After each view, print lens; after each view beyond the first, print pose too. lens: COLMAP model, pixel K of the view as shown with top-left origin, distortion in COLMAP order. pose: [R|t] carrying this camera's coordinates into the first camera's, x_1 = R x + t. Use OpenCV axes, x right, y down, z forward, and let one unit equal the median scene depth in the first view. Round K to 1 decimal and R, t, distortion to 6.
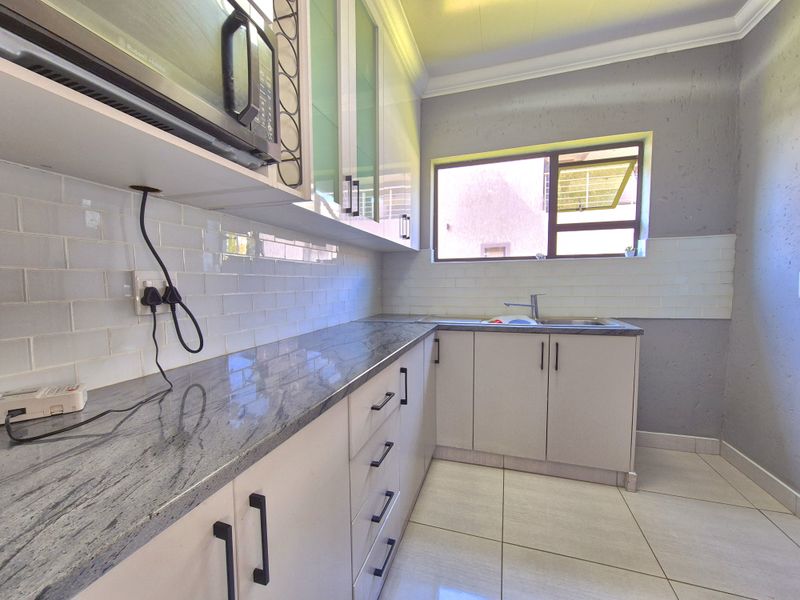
lens RADIAL K [[319.6, 0, 400.0], [0, 319.6, 300.0], [0, 0, 1]] dist [0.000384, 0.000065]
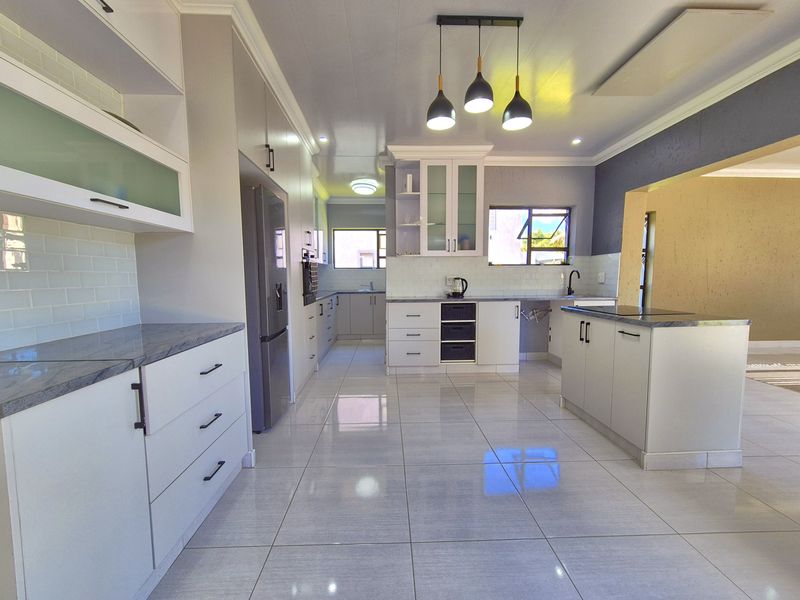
lens RADIAL K [[329.3, 0, 392.4], [0, 329.3, 301.5], [0, 0, 1]] dist [-0.000750, -0.000502]
pose [[0.945692, -0.017274, 0.324603, -0.098806], [0.020996, 0.999748, -0.007968, 0.052502], [-0.324384, 0.014351, 0.945817, -0.515036]]
